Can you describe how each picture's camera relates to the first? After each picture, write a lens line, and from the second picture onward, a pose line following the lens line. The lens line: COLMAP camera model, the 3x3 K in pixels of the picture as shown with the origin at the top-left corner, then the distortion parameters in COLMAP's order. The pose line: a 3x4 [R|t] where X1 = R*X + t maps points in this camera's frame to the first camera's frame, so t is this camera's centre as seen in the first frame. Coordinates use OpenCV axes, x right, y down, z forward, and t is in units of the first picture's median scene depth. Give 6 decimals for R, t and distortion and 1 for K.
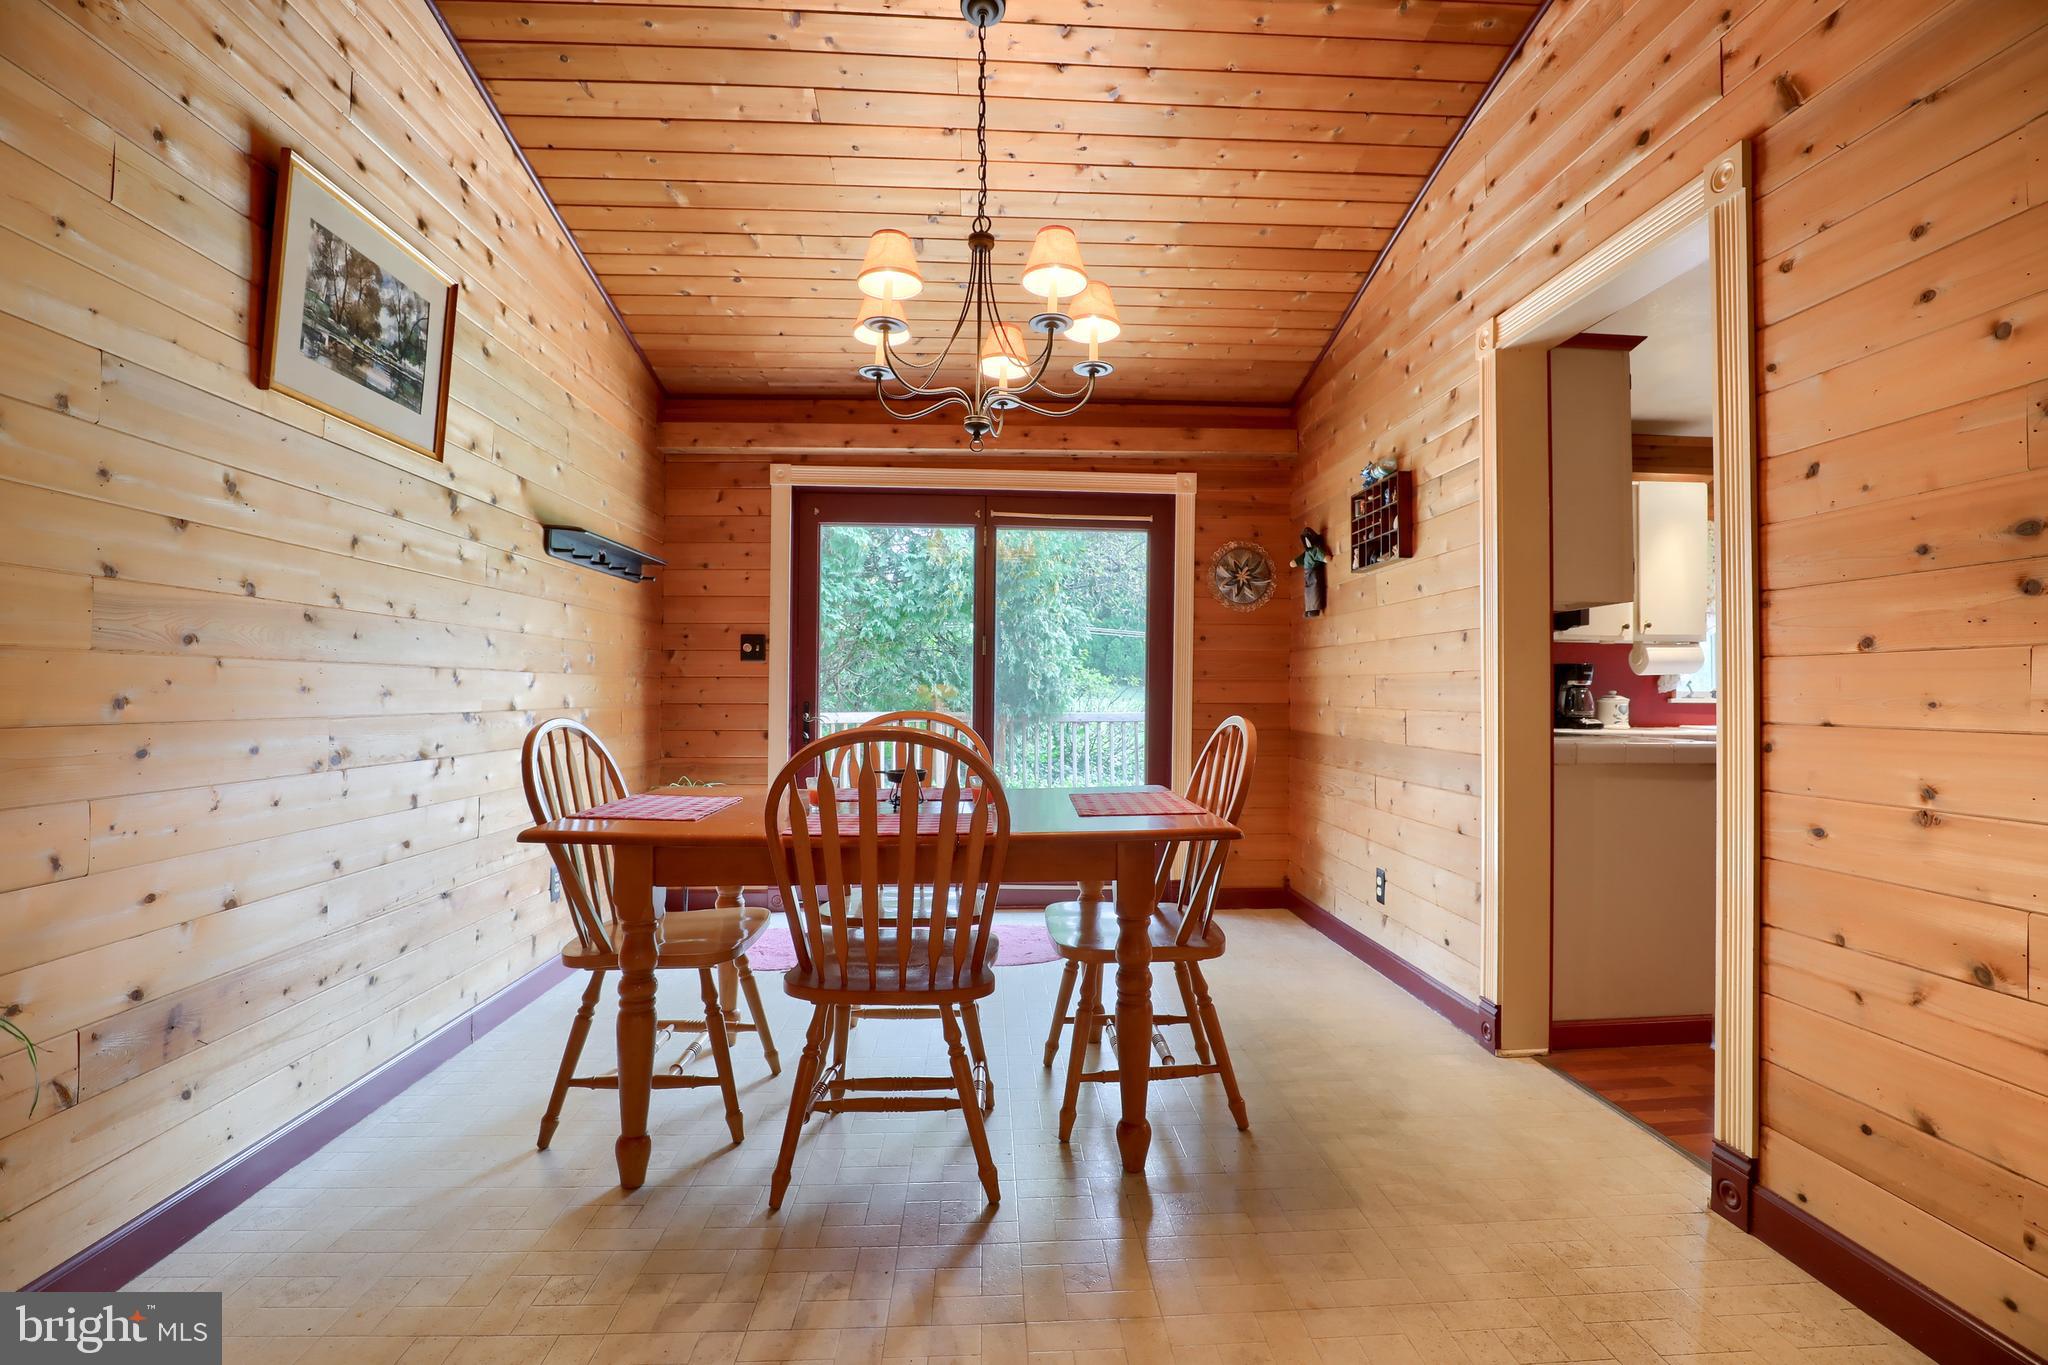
lens RADIAL K [[959.3, 0, 1024.0], [0, 959.3, 682.5], [0, 0, 1]] dist [-0.021223, 0.005129]
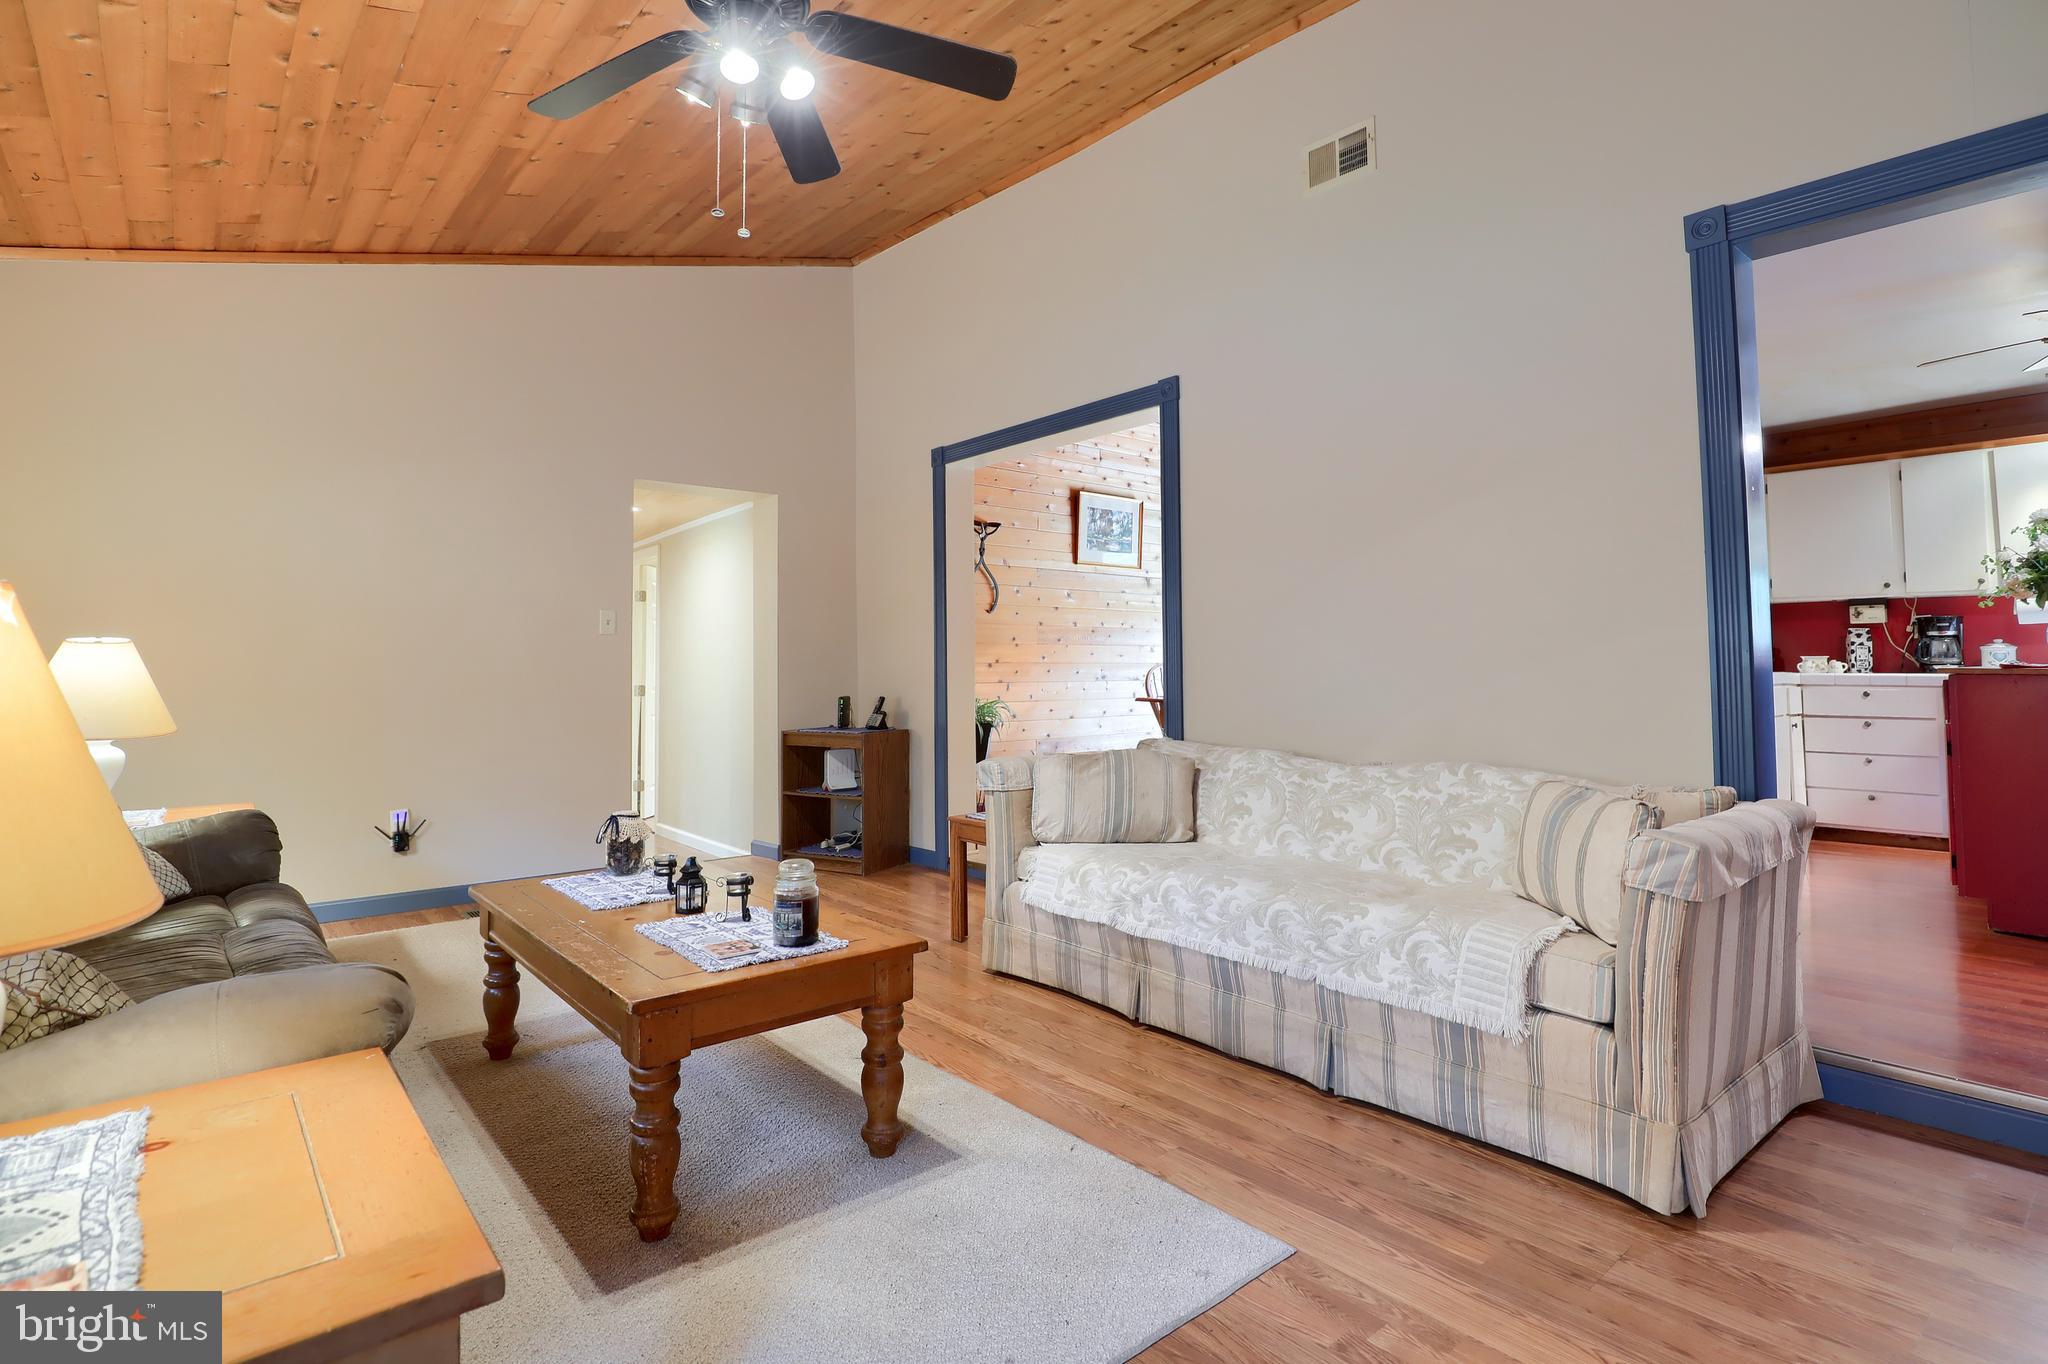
lens RADIAL K [[1014.9, 0, 1024.9], [0, 1014.9, 670.9], [0, 0, 1]] dist [-0.001727, -0.000165]
pose [[0.614666, -0.004472, -0.788775, 1.379262], [0.019305, 0.999770, 0.009376, 0.021348], [0.788551, -0.020990, 0.614611, -0.976786]]
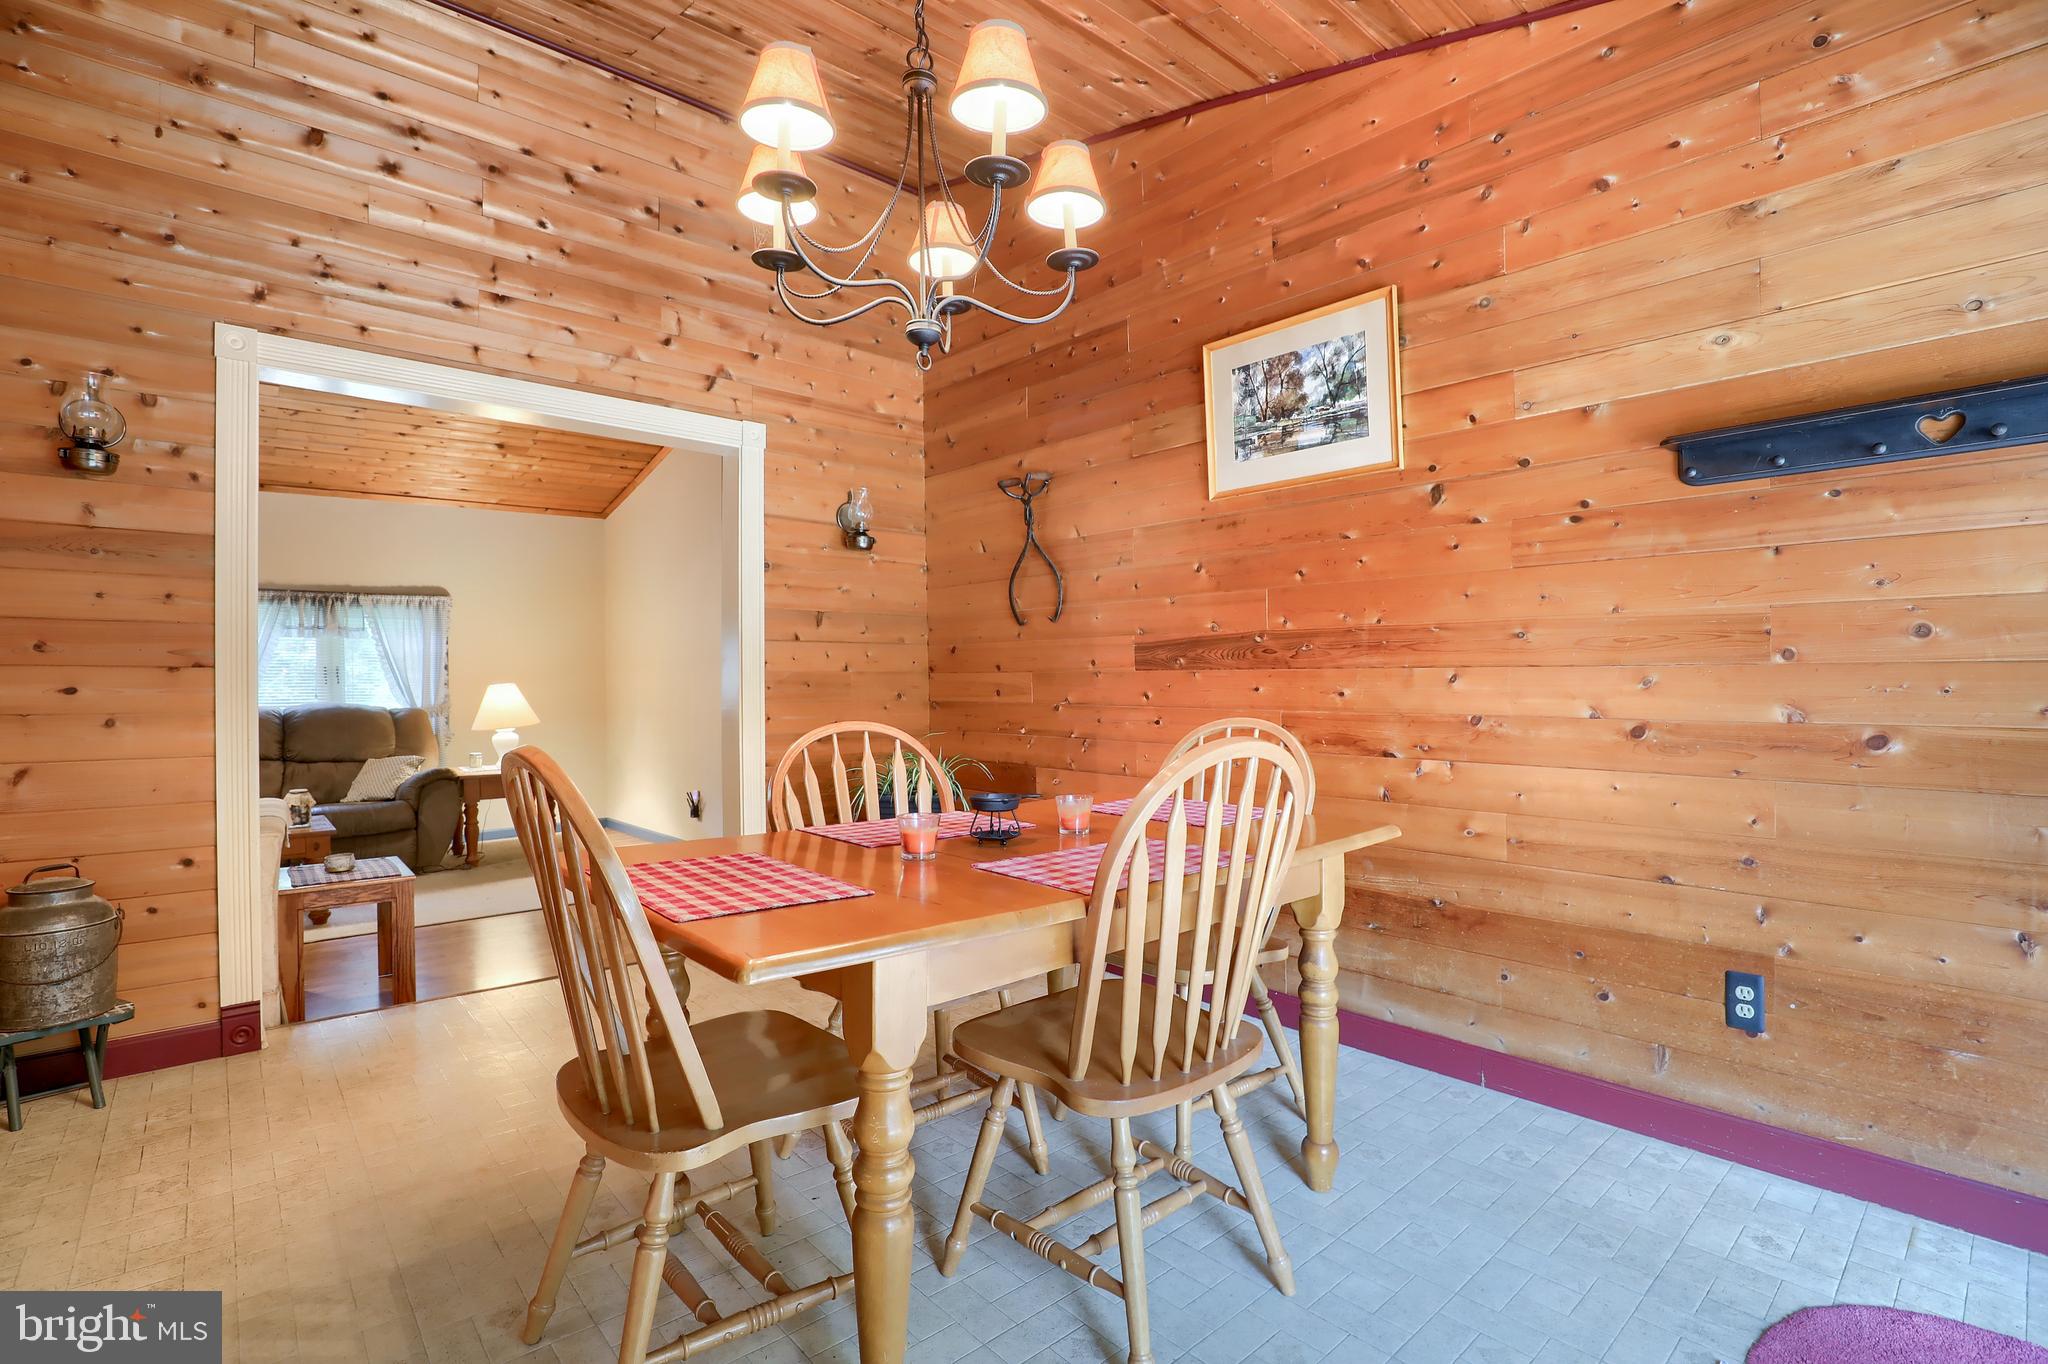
lens RADIAL K [[959.3, 0, 1024.0], [0, 959.3, 682.0], [0, 0, 1]] dist [-0.021223, 0.005129]
pose [[-0.778907, 0.001122, -0.627139, 0.324569], [0.007760, 0.999939, -0.007850, 0.002677], [0.627092, -0.010981, -0.778868, 1.475880]]
